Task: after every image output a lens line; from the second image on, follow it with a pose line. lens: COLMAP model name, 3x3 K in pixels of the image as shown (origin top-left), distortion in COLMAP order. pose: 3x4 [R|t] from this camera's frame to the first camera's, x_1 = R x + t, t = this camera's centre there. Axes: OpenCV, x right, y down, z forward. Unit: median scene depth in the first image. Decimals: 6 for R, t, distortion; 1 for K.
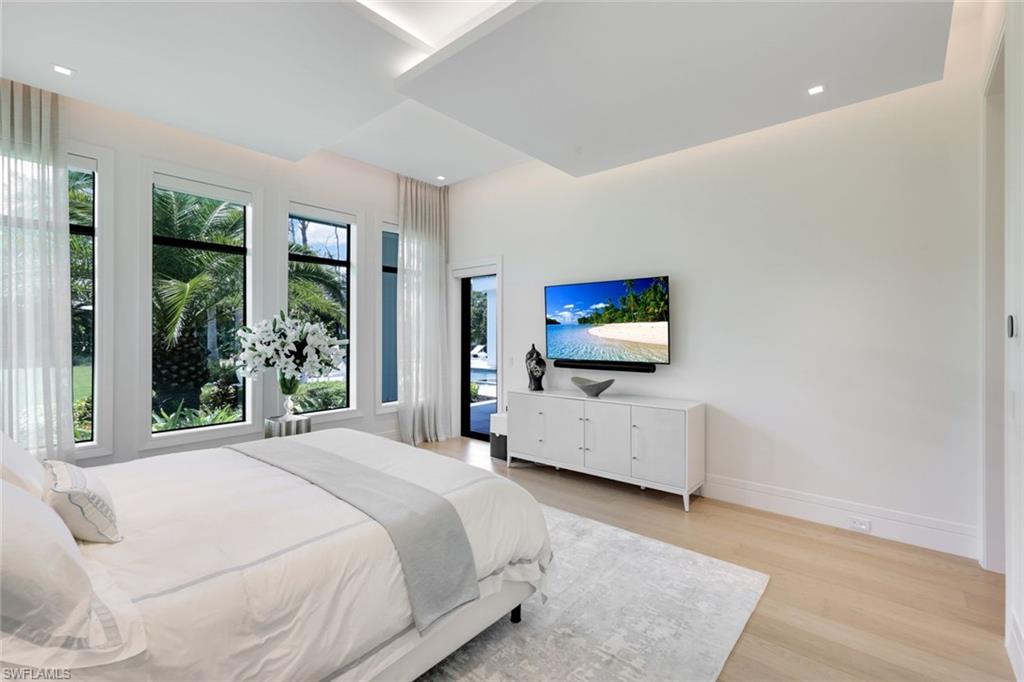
lens RADIAL K [[456.5, 0, 509.8], [0, 456.5, 332.0], [0, 0, 1]] dist [0.001768, 0.000346]
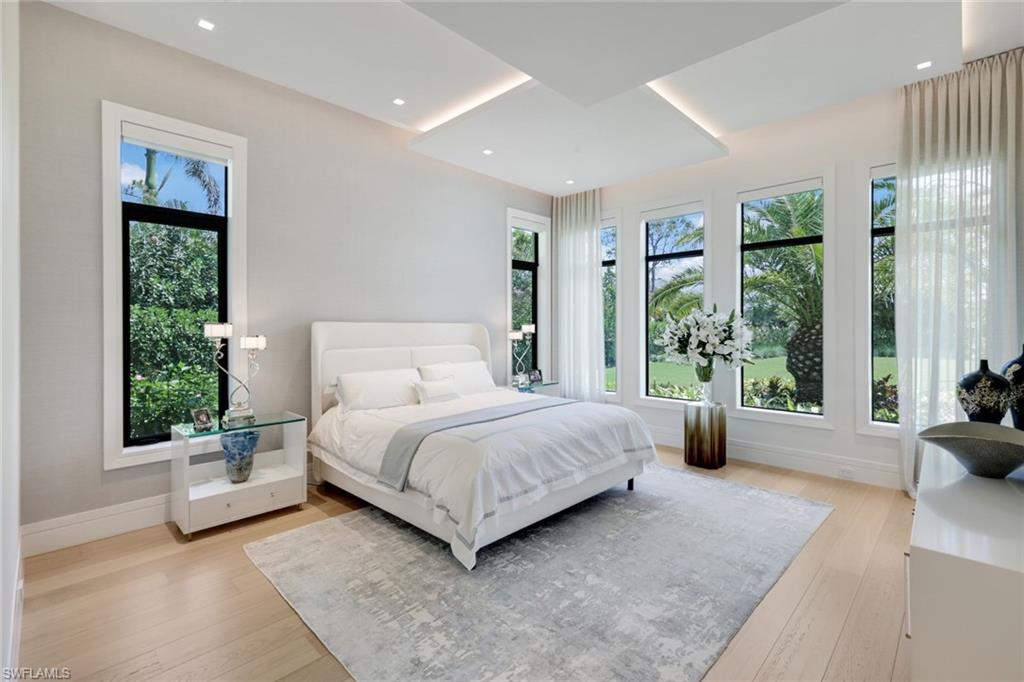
lens RADIAL K [[456.5, 0, 509.8], [0, 456.5, 332.0], [0, 0, 1]] dist [0.001768, 0.000346]
pose [[-0.065746, 0.007042, -0.997812, 0.654332], [0.006246, 0.999958, 0.006646, 0.011315], [0.997817, -0.005795, -0.065787, 0.661556]]
